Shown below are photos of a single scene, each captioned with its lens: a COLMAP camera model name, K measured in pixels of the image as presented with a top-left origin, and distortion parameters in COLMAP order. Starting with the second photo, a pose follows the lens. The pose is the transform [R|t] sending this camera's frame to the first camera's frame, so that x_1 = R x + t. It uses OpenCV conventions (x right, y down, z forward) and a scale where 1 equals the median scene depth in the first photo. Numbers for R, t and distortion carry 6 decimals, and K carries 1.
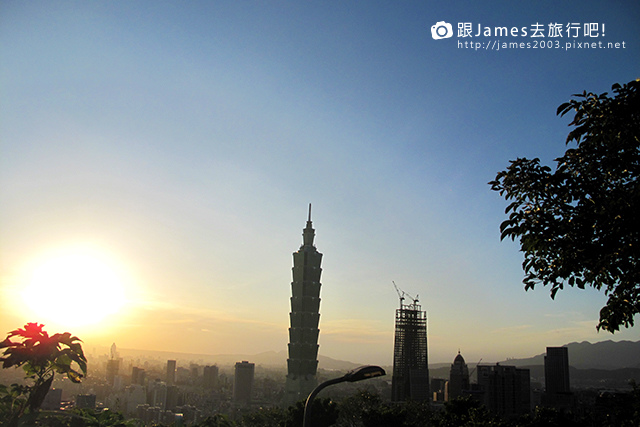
lens RADIAL K [[532.4, 0, 328.1], [0, 532.4, 223.3], [0, 0, 1]] dist [-0.146266, 0.109668]
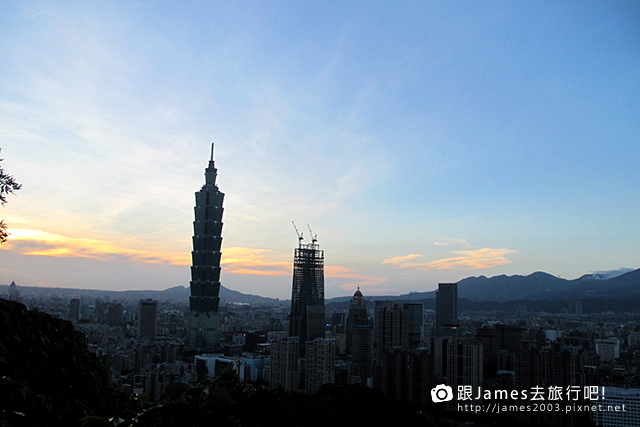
lens RADIAL K [[532.4, 0, 326.4], [0, 532.4, 223.5], [0, 0, 1]] dist [-0.146266, 0.109668]
pose [[0.986684, 0.003935, 0.162598, 0.017487], [-0.023899, 0.992364, 0.121010, -0.012368], [-0.160880, -0.123284, 0.979244, -0.022949]]
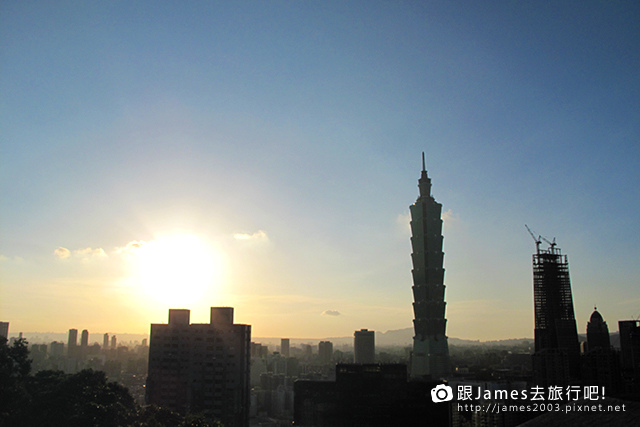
lens RADIAL K [[532.4, 0, 324.9], [0, 532.4, 223.2], [0, 0, 1]] dist [-0.146266, 0.109668]
pose [[0.979218, -0.079815, -0.186443, -0.041333], [0.085828, 0.996011, 0.024394, 0.051302], [0.183752, -0.039889, 0.982163, 0.064191]]
